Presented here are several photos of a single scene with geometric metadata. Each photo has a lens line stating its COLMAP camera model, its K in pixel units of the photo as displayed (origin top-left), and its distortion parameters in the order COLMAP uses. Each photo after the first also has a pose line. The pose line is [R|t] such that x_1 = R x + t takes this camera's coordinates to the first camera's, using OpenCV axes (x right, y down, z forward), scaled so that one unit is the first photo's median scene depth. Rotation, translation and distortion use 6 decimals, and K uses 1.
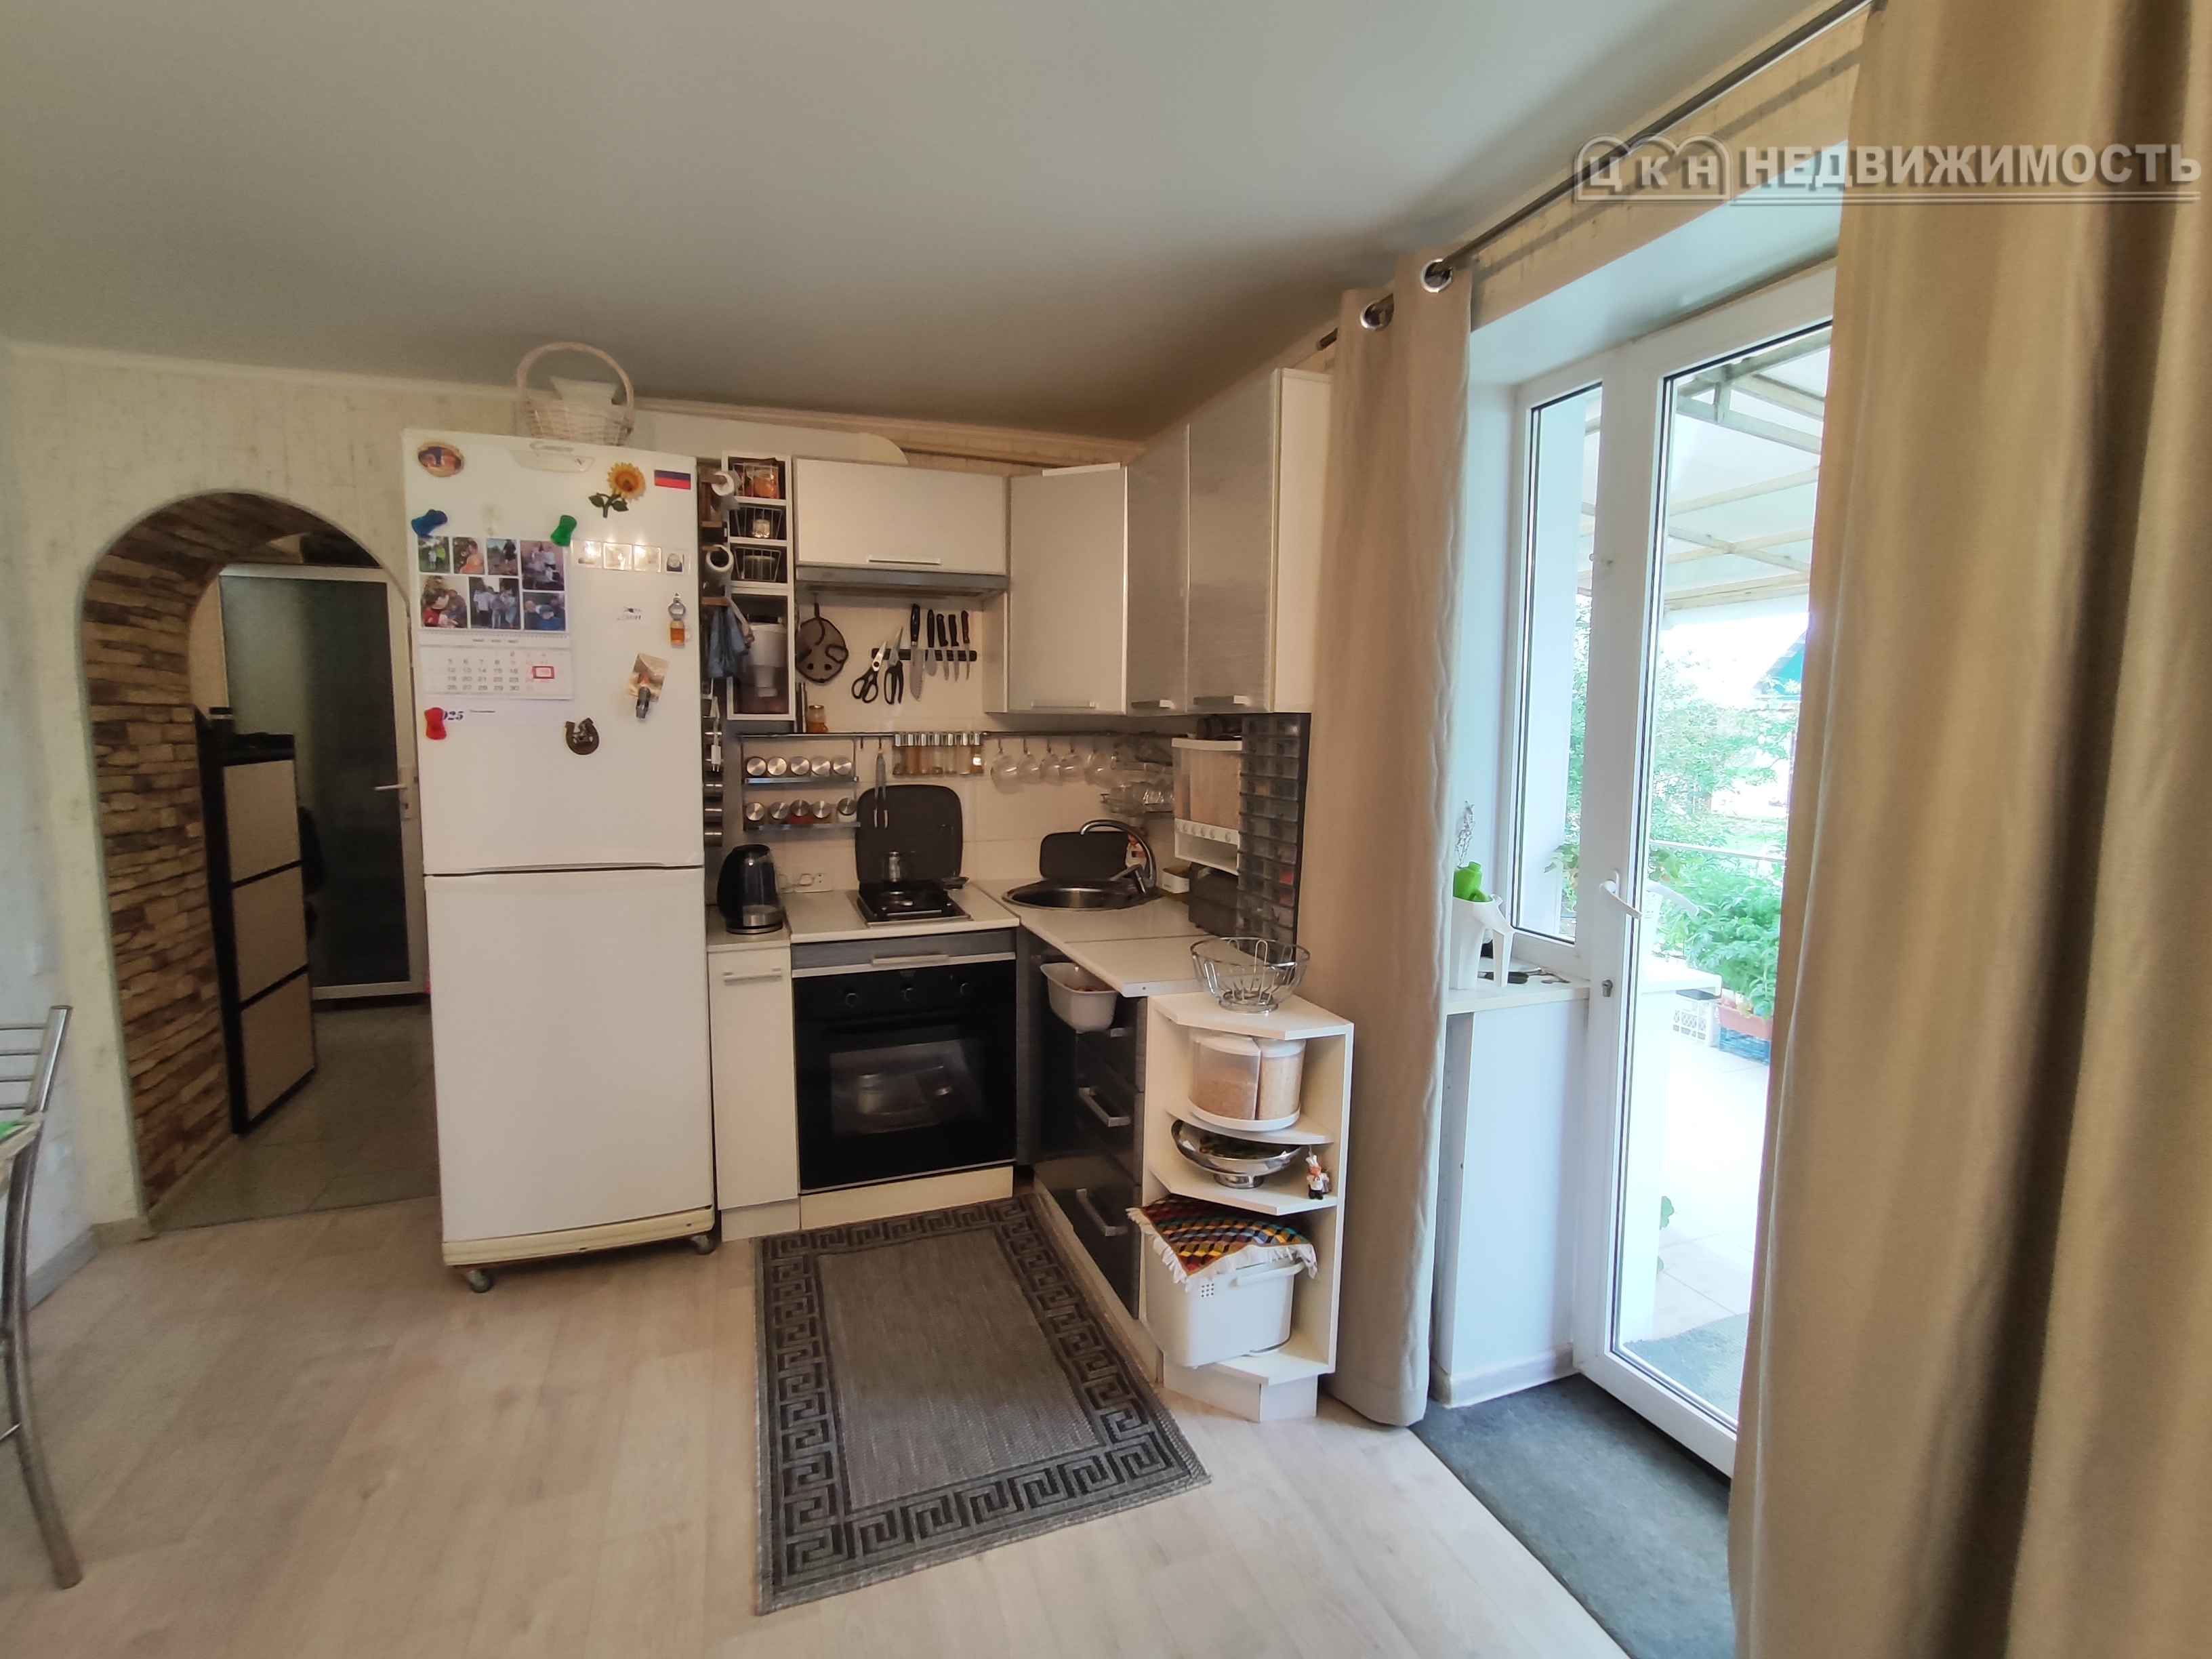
lens RADIAL K [[1016.1, 0, 1089.1], [0, 1016.1, 838.8], [0, 0, 1]] dist [-0.011546, 0.007149]
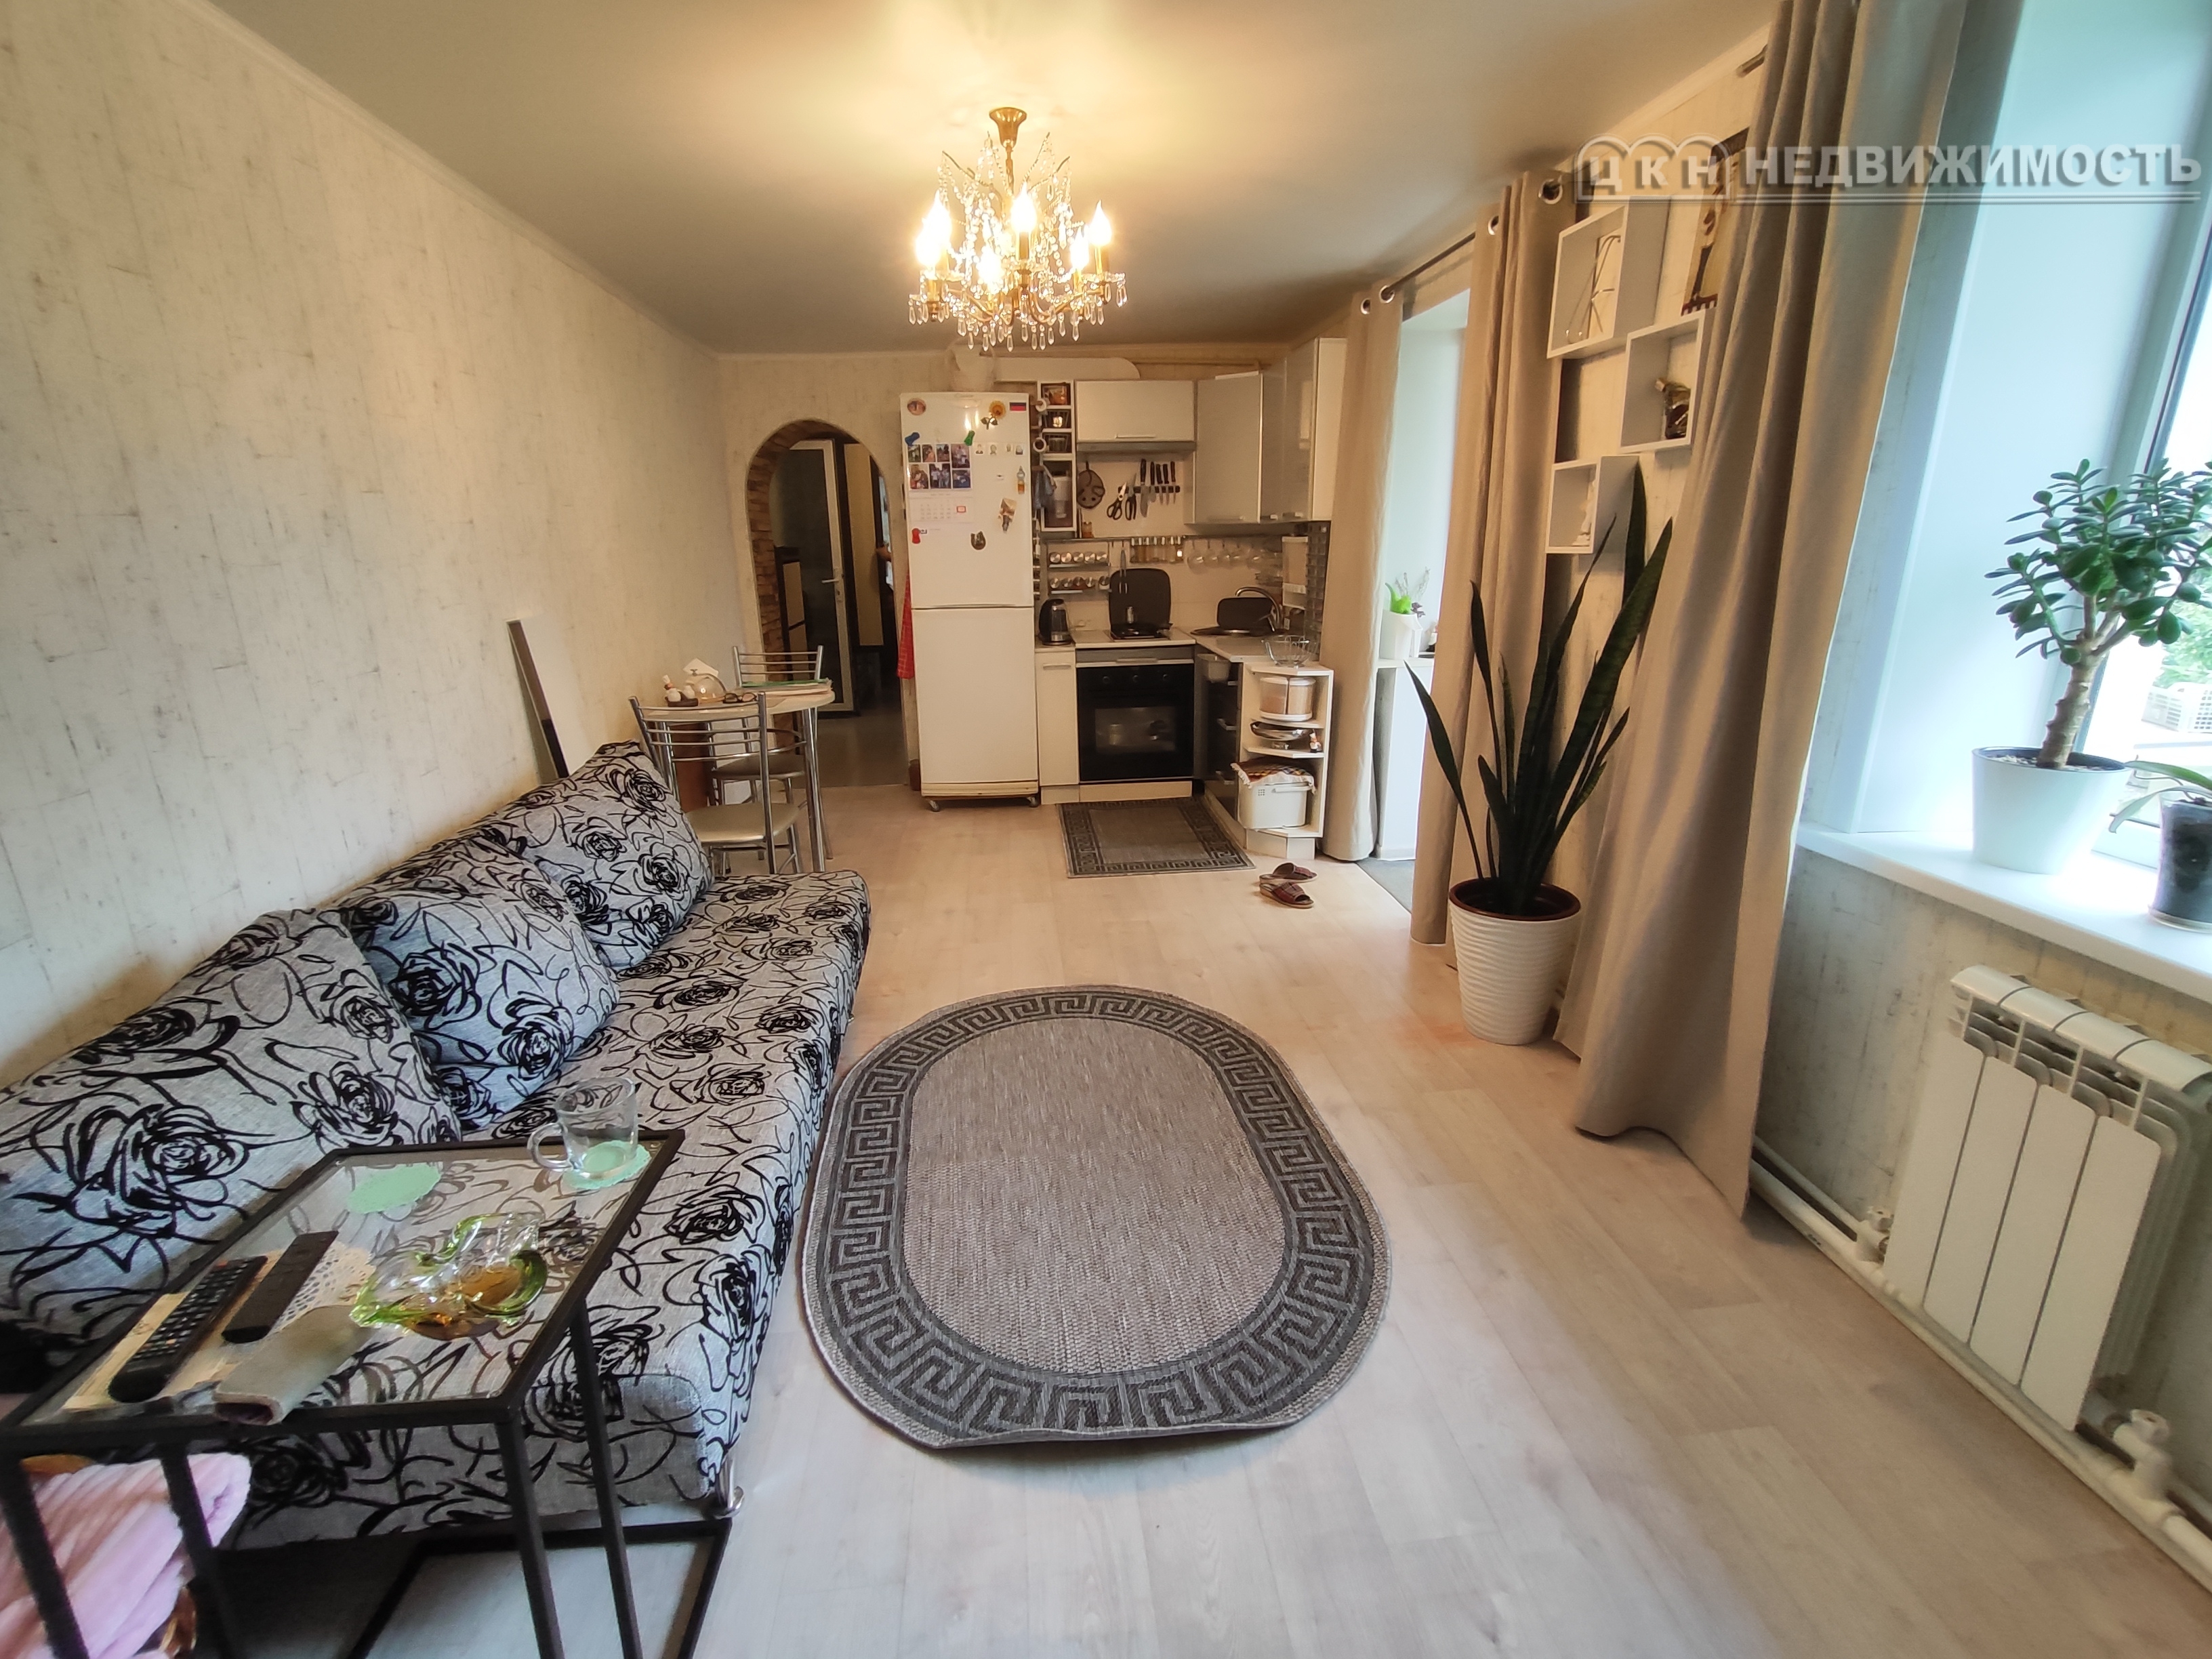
lens RADIAL K [[1016.1, 0, 1107.6], [0, 1016.1, 829.0], [0, 0, 1]] dist [-0.011546, 0.007149]
pose [[0.973021, 0.041633, -0.226928, 0.232582], [-0.002784, 0.985631, 0.168890, 0.118828], [0.230698, -0.163702, 0.959156, -0.953040]]
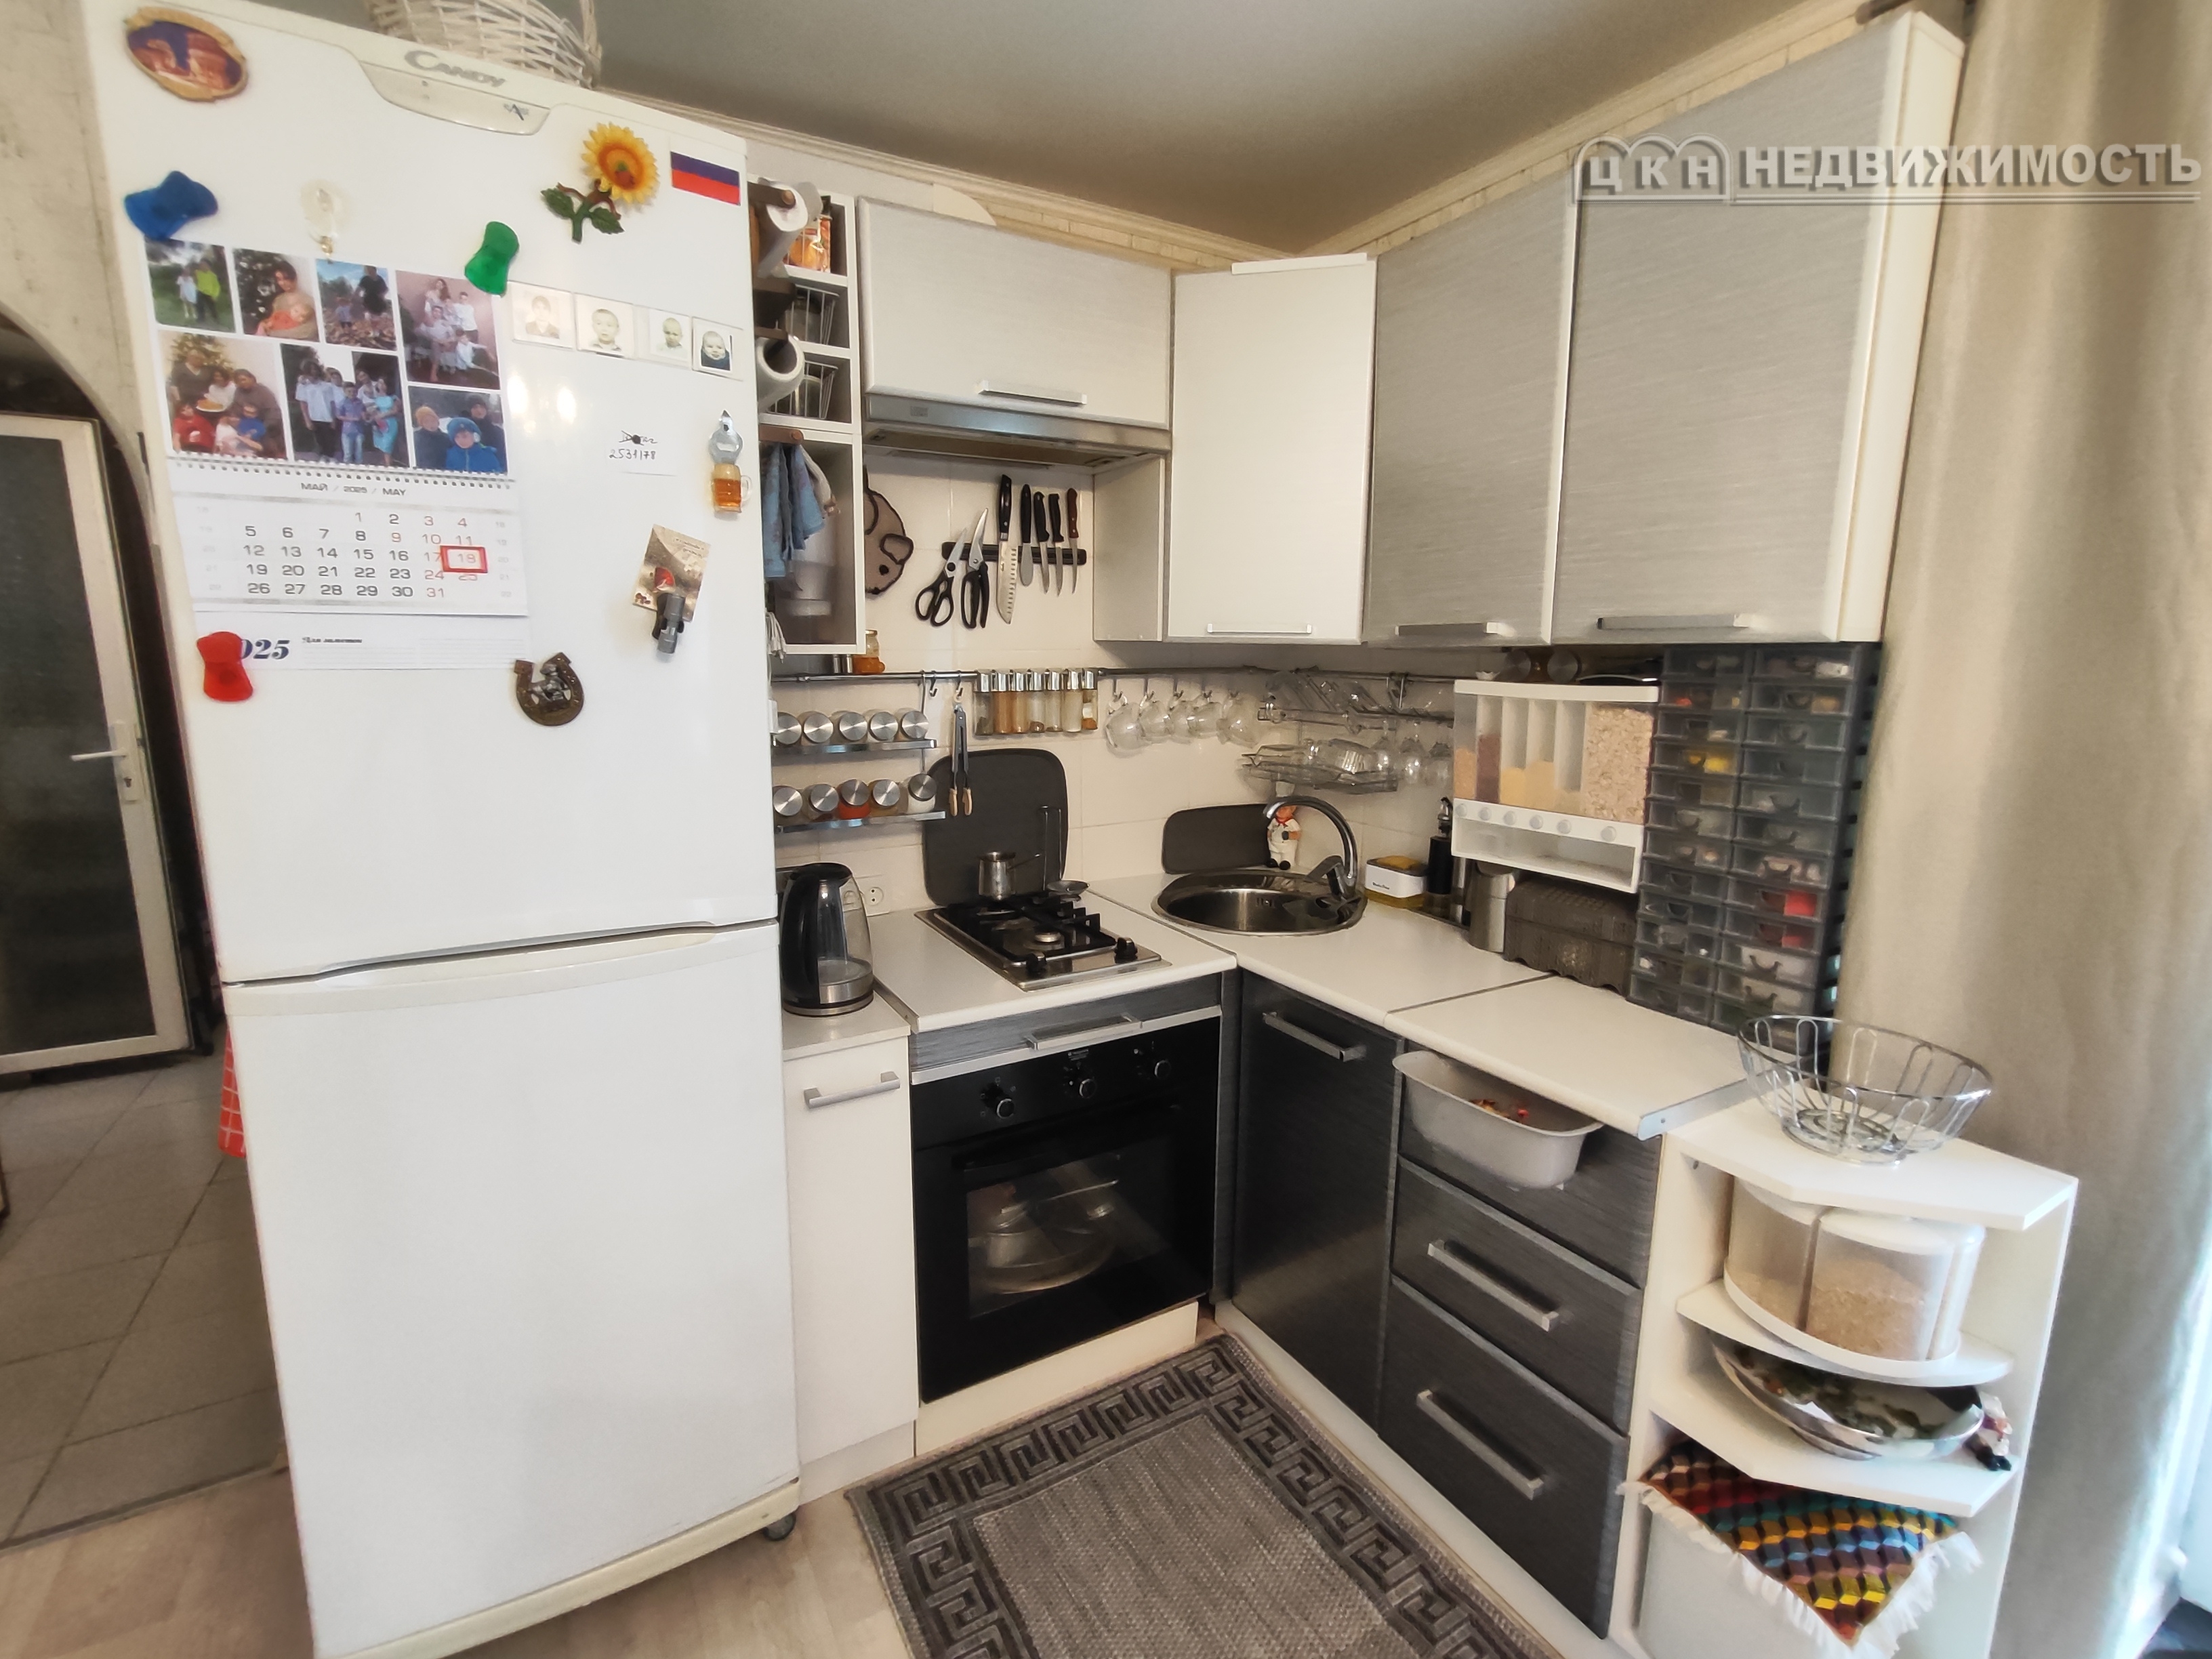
lens RADIAL K [[1016.1, 0, 1099.0], [0, 1016.1, 837.3], [0, 0, 1]] dist [-0.011546, 0.007149]
pose [[0.983539, -0.035758, 0.177122, -0.302751], [0.023670, 0.997274, 0.069892, -0.053073], [-0.179139, -0.064549, 0.981704, 0.421218]]
